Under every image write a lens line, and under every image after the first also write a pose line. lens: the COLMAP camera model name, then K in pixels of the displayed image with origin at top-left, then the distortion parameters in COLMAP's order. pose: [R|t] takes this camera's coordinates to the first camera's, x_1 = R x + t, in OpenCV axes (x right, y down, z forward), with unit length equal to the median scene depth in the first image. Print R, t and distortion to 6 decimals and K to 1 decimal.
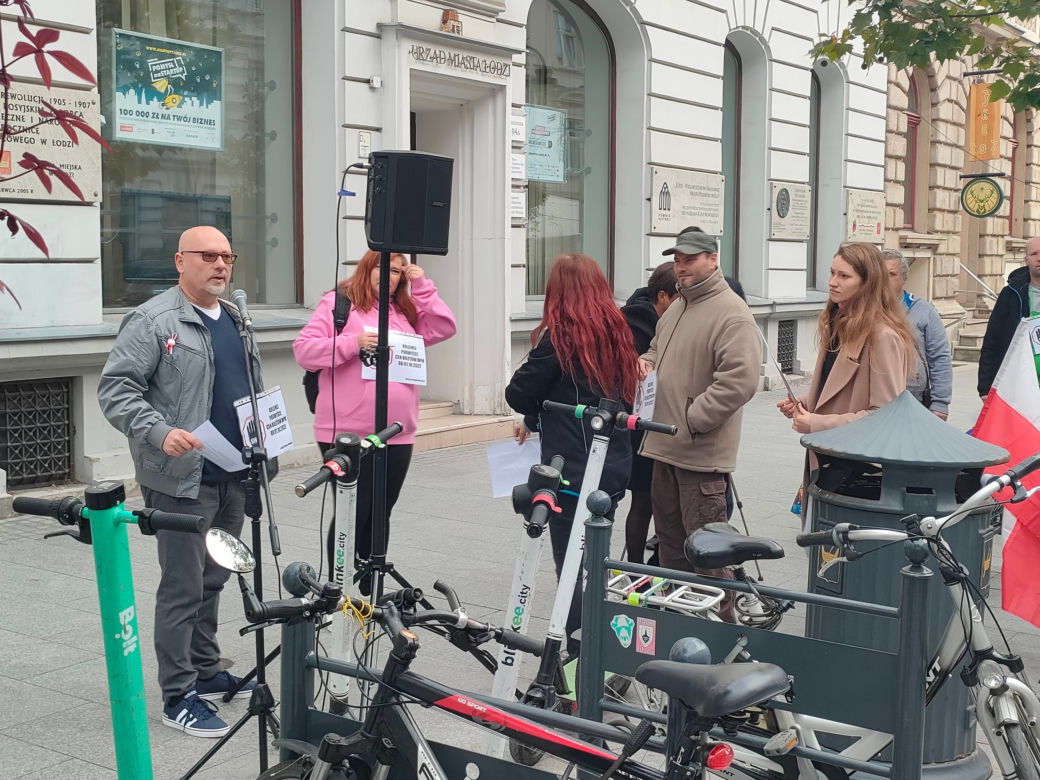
lens RADIAL K [[1380.0, 0, 512.0], [0, 1380.0, 394.8], [0, 0, 1]] dist [0.038058, 0.000000]
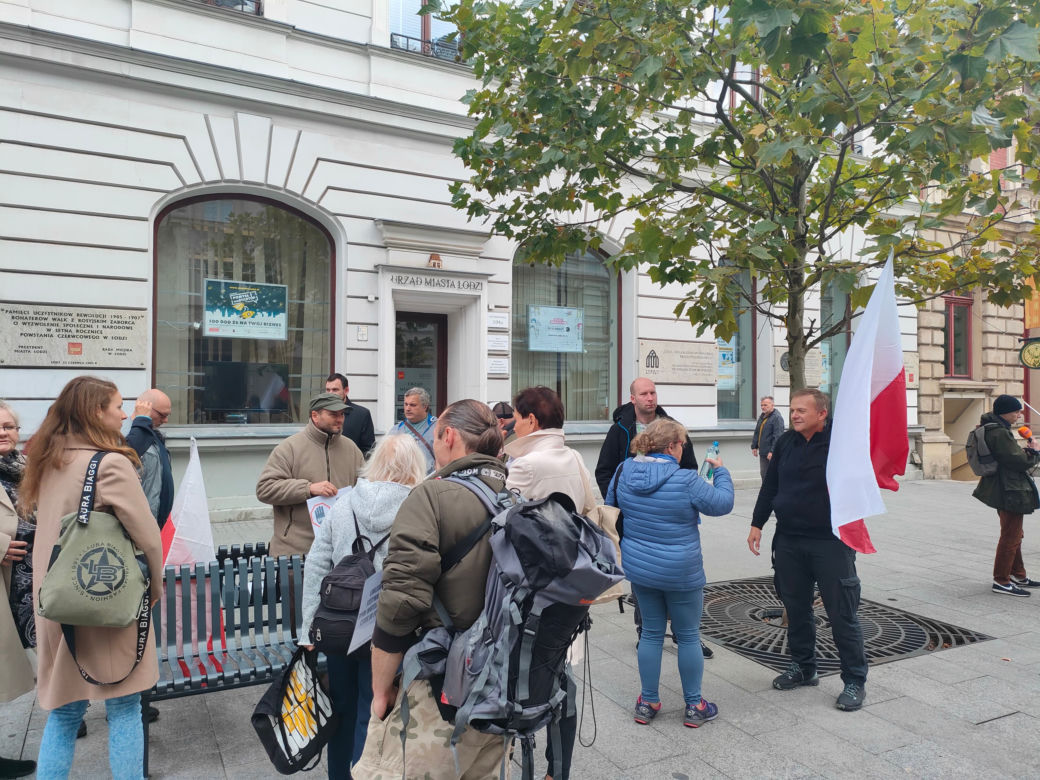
lens RADIAL K [[742.5, 0, 519.5], [0, 742.5, 391.7], [0, 0, 1]] dist [0.037774, -0.002797]
pose [[0.890426, -0.009356, -0.455031, 0.617538], [-0.042164, 0.993793, -0.102942, -0.023178], [0.453170, 0.110848, 0.884505, 0.329192]]
